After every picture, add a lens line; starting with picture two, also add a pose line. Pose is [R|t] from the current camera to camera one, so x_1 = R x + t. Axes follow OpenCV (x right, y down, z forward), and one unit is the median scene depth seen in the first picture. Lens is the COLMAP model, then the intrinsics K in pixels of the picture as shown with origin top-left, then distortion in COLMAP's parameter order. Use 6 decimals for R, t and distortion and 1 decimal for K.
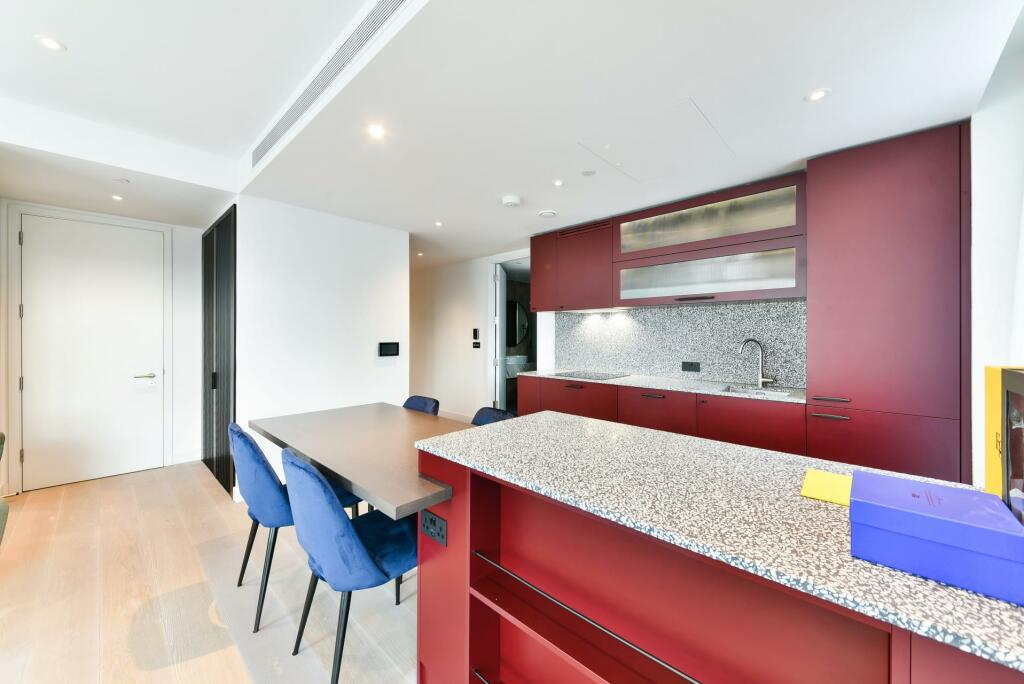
lens RADIAL K [[386.4, 0, 518.2], [0, 386.4, 348.7], [0, 0, 1]] dist [0.000049, -0.000008]
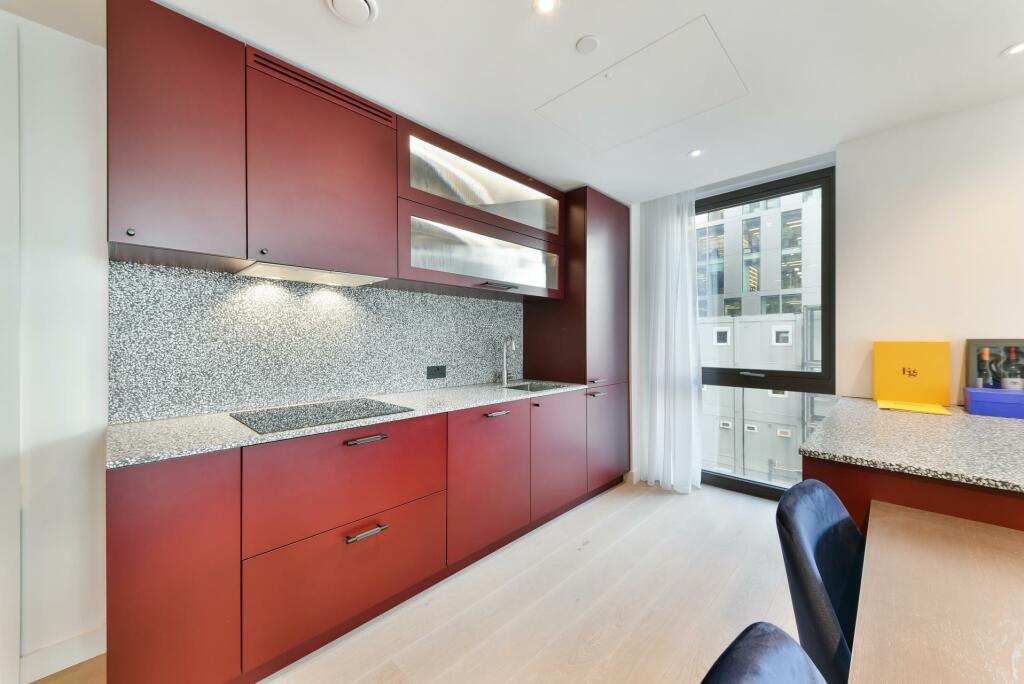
lens RADIAL K [[374.9, 0, 515.1], [0, 374.9, 338.5], [0, 0, 1]] dist [-0.000057, -0.000108]
pose [[0.018906, -0.000283, 0.999821, -0.294797], [0.033833, 0.999427, -0.000357, -0.014733], [-0.999249, 0.033834, 0.018905, 0.829927]]
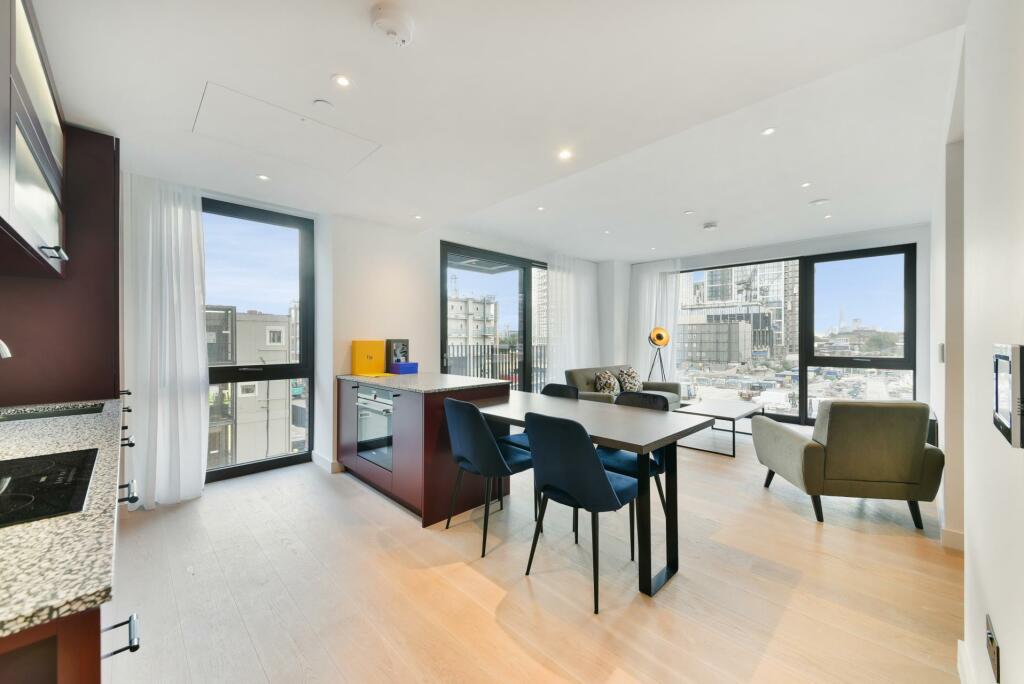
lens RADIAL K [[378.6, 0, 518.2], [0, 378.6, 357.4], [0, 0, 1]] dist [0.000390, -0.000020]
pose [[-0.999830, -0.006586, 0.017207, -0.145043], [-0.005183, 0.996753, 0.080359, -0.030048], [-0.017681, 0.080256, -0.996617, 1.292741]]
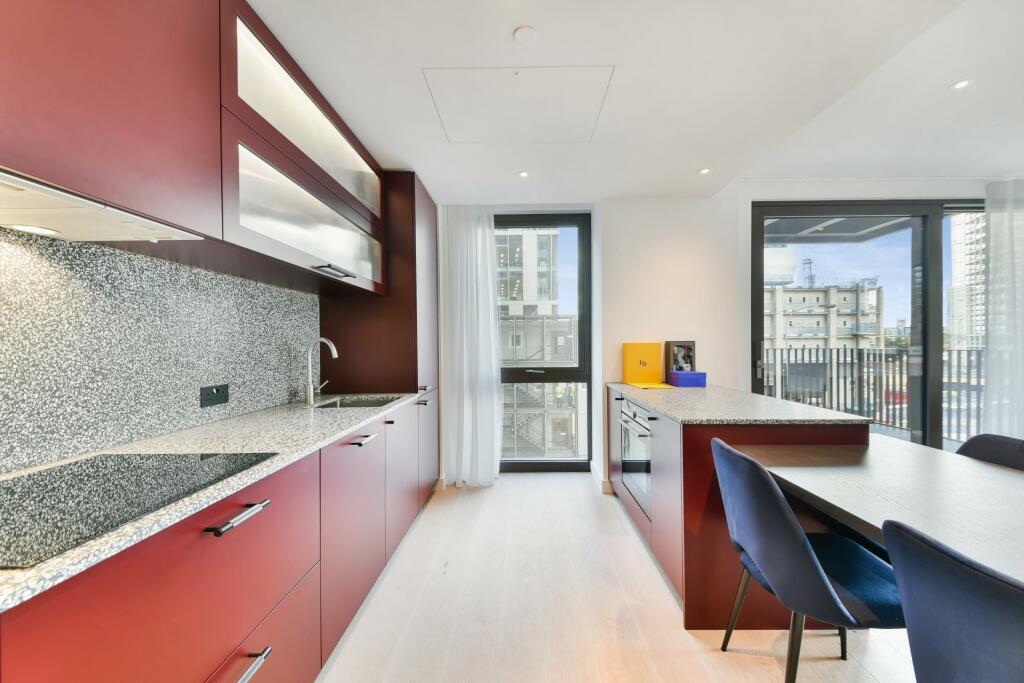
lens RADIAL K [[386.4, 0, 518.2], [0, 386.4, 348.2], [0, 0, 1]] dist [0.000049, -0.000008]
pose [[-0.674168, -0.008492, 0.738529, -0.170843], [0.029814, 0.998806, 0.038701, -0.020276], [-0.737976, 0.048109, -0.673110, 1.045930]]
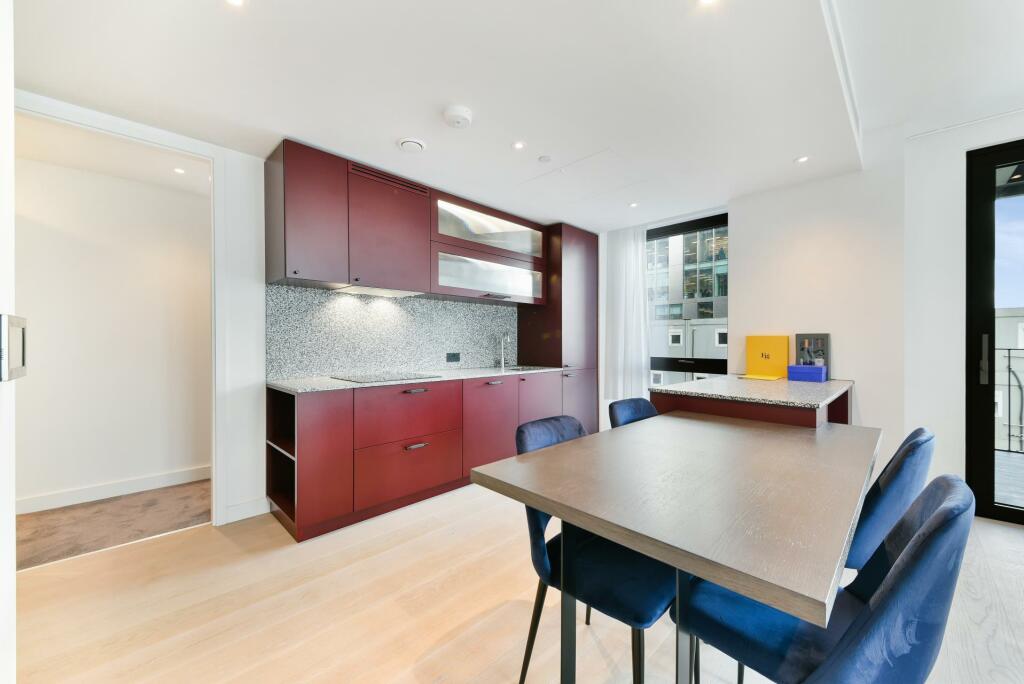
lens RADIAL K [[378.6, 0, 518.2], [0, 378.6, 357.4], [0, 0, 1]] dist [0.000390, -0.000020]
pose [[0.029222, -0.047117, 0.998462, -0.602567], [0.028570, 0.998520, 0.046284, 0.002957], [-0.999165, 0.027174, 0.030525, 0.788953]]
